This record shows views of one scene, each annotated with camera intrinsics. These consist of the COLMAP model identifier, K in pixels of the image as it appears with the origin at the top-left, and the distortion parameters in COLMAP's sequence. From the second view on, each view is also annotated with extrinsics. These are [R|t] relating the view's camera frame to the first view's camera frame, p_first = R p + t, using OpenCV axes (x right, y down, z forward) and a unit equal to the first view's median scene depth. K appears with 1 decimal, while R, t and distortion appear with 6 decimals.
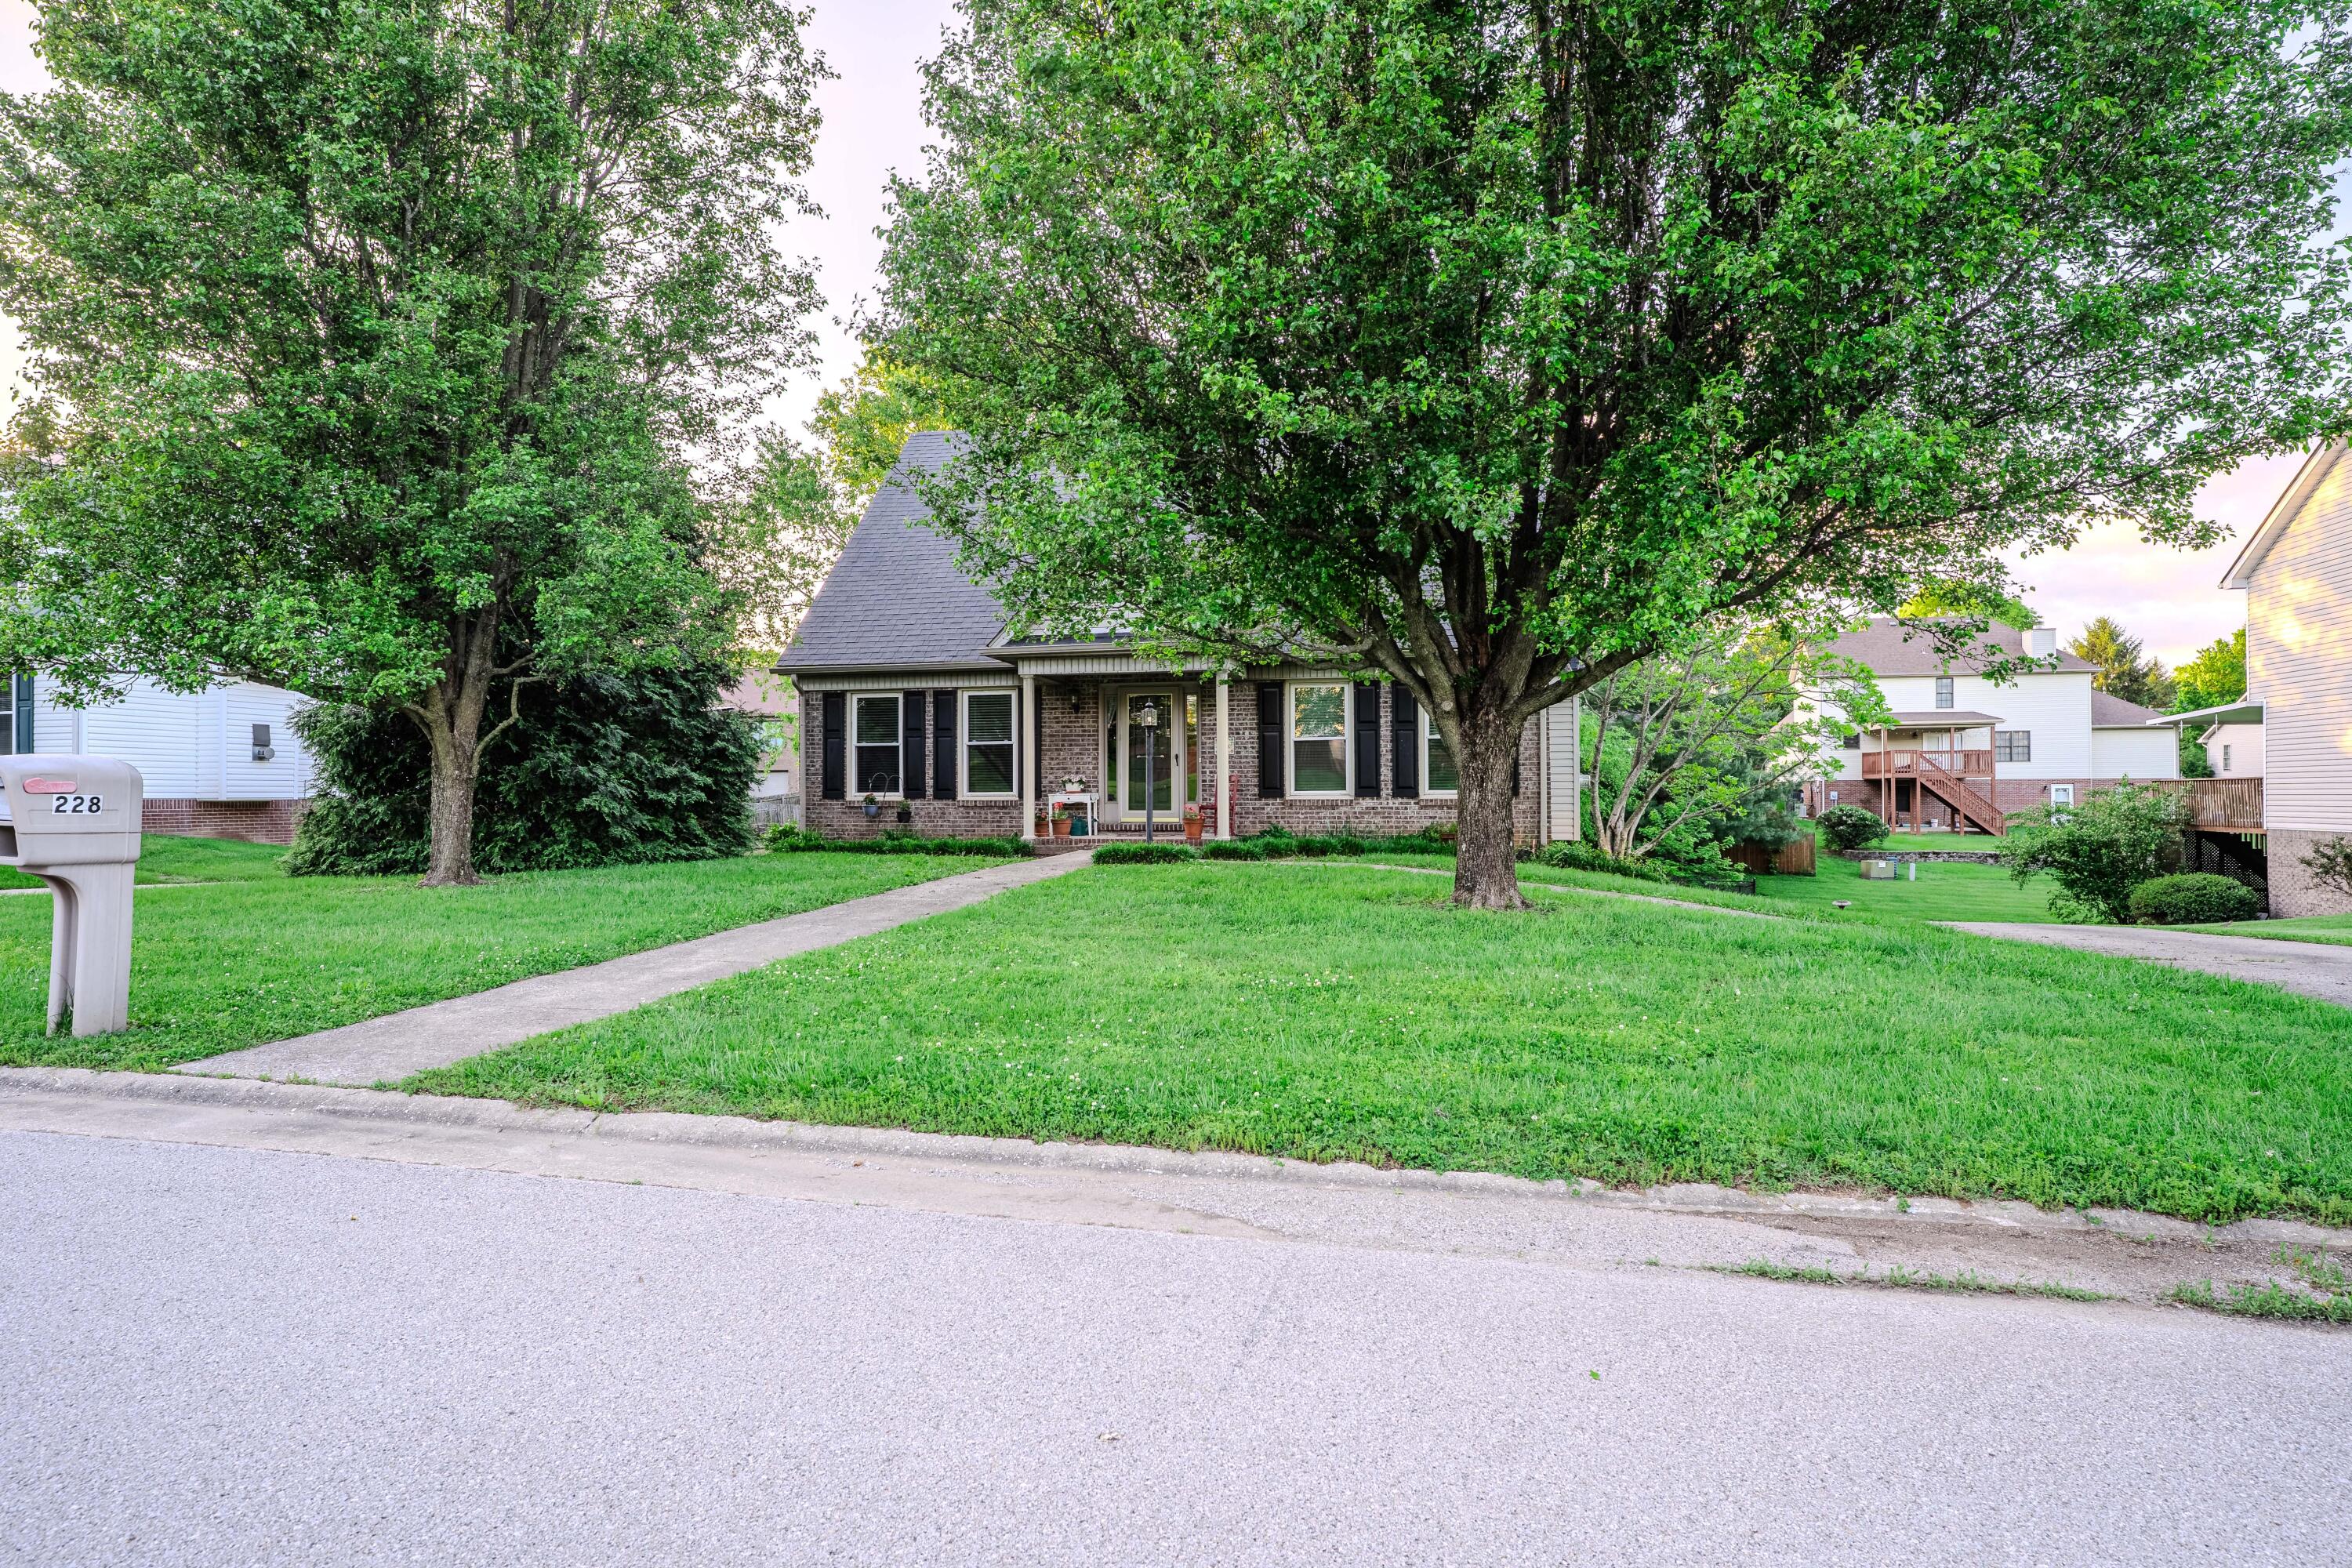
lens RADIAL K [[1288.0, 0, 1179.8], [0, 1288.0, 785.9], [0, 0, 1]] dist [-0.031611, -0.000302]
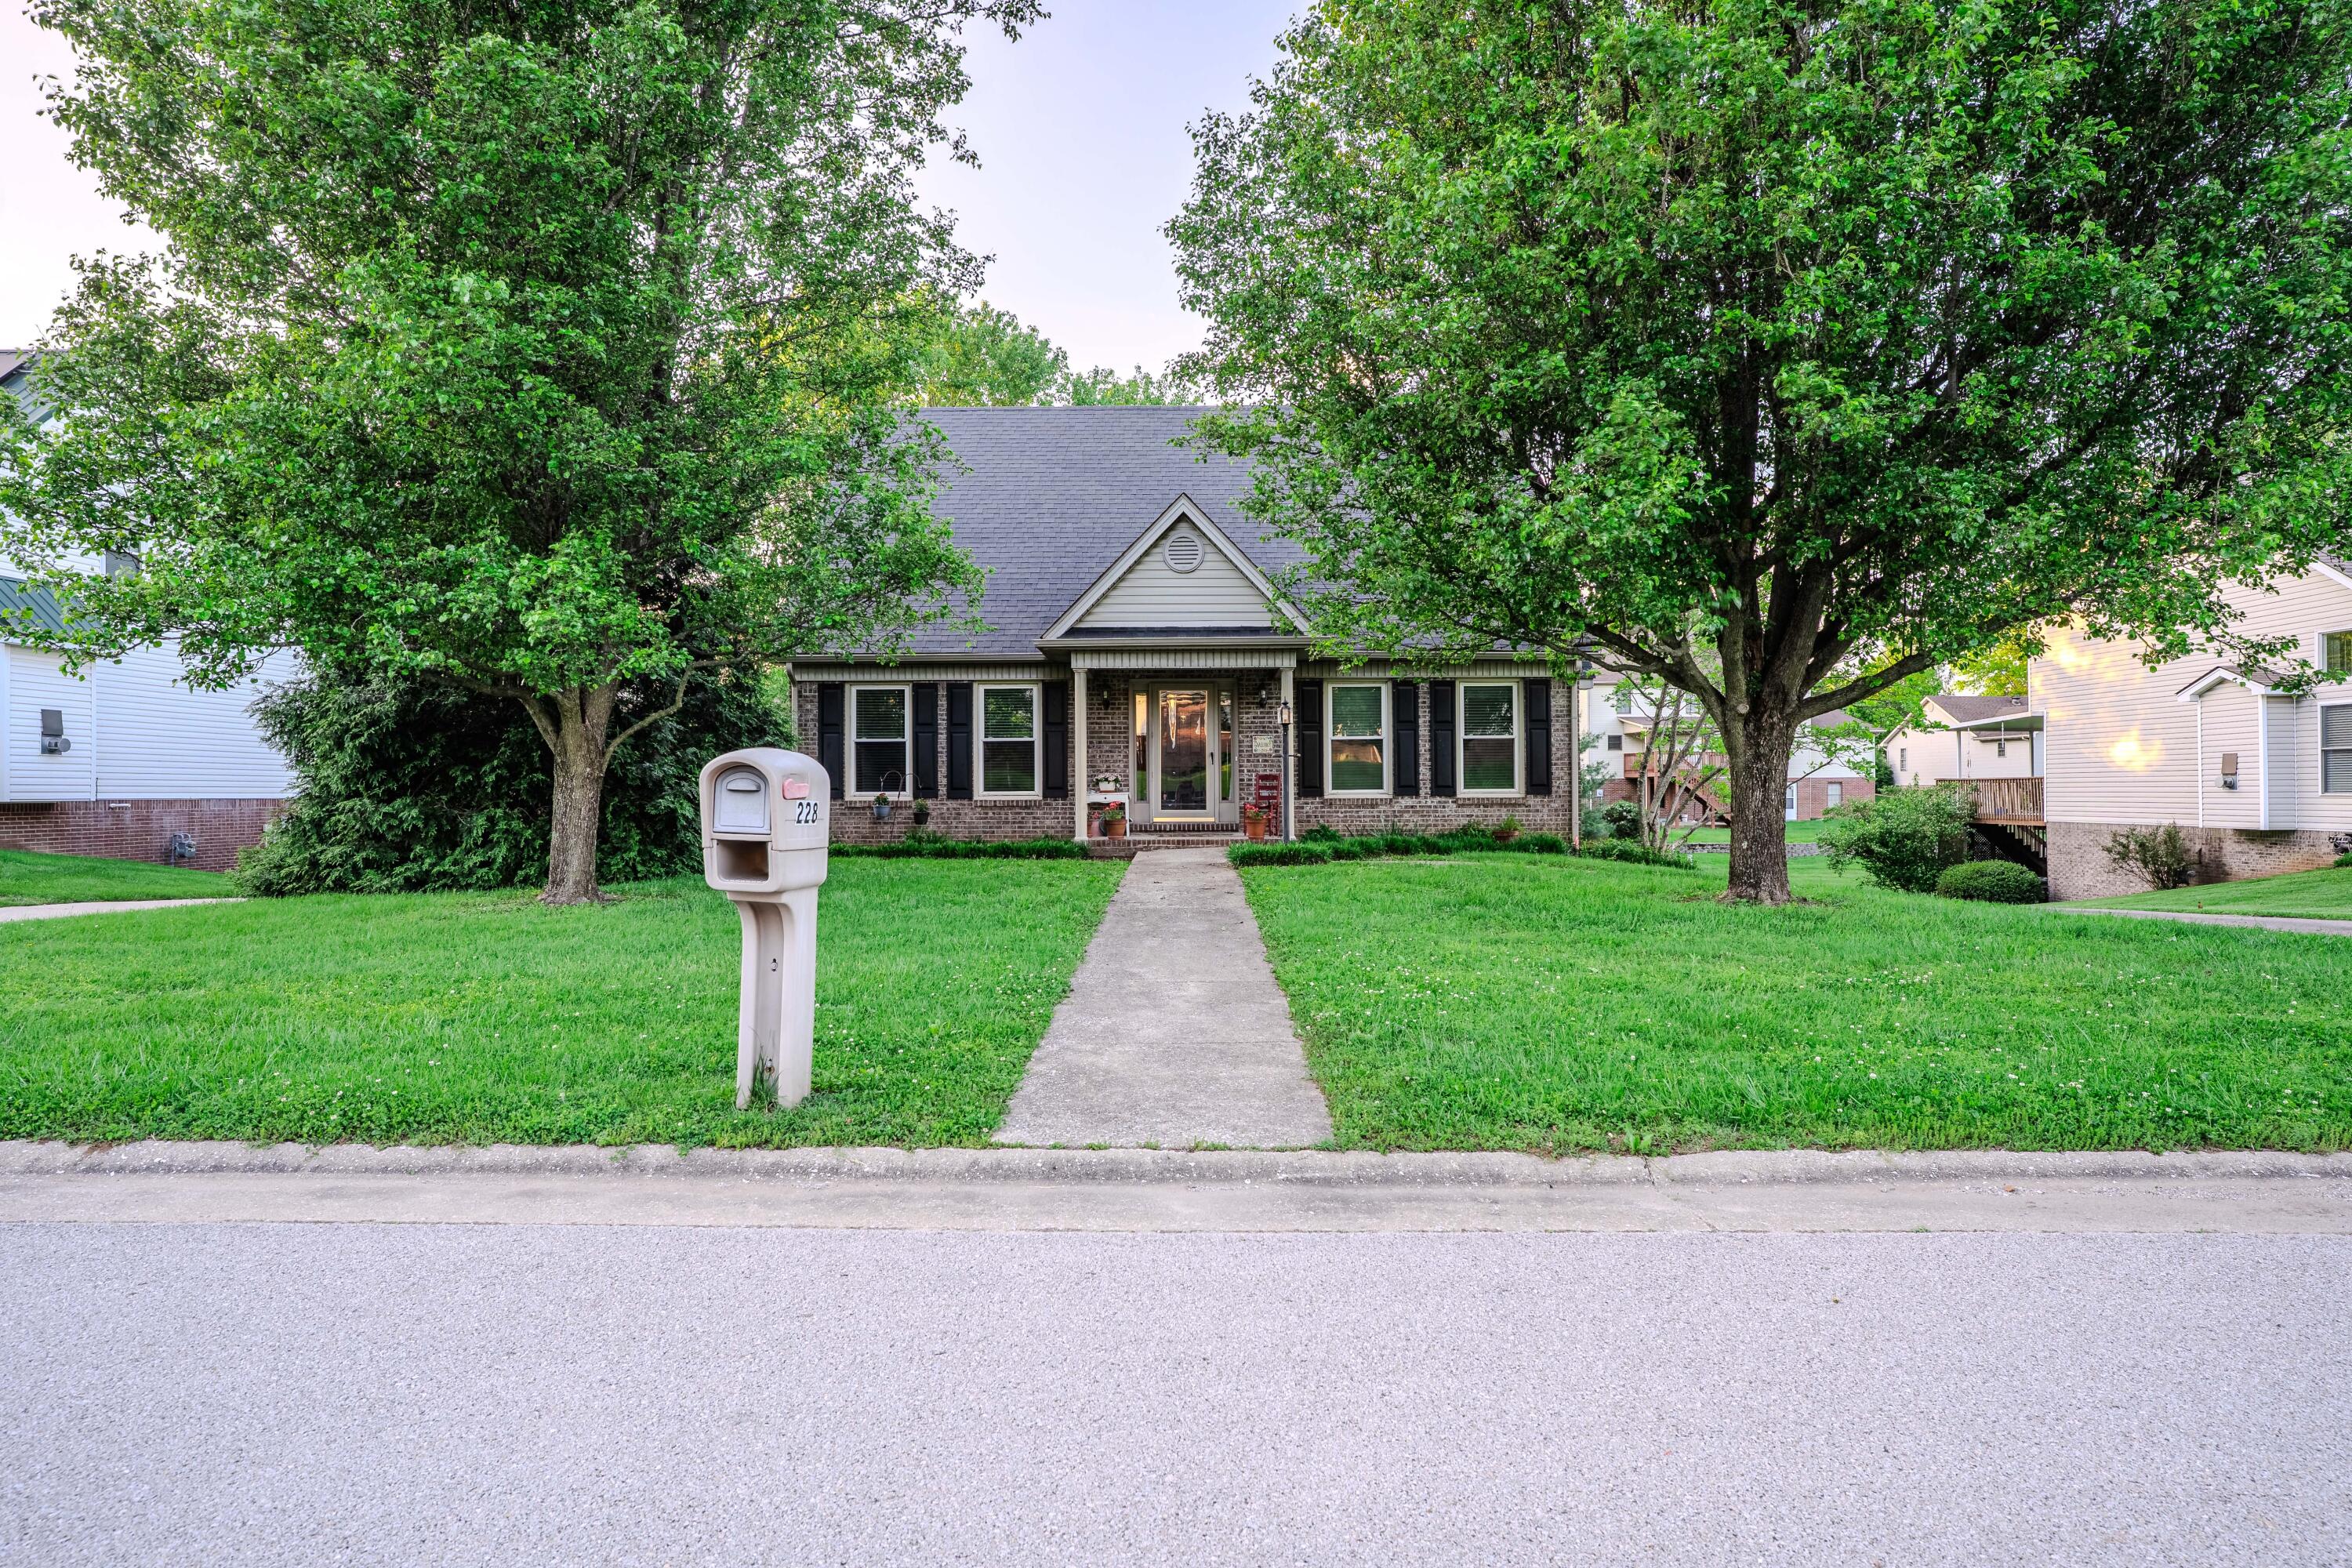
lens RADIAL K [[1288.0, 0, 1176.0], [0, 1288.0, 784.2], [0, 0, 1]] dist [-0.031611, -0.000302]
pose [[0.976619, -0.000167, 0.214977, -0.238293], [0.000109, 1.000000, 0.000282, -0.000754], [-0.214977, -0.000252, 0.976619, 0.050377]]
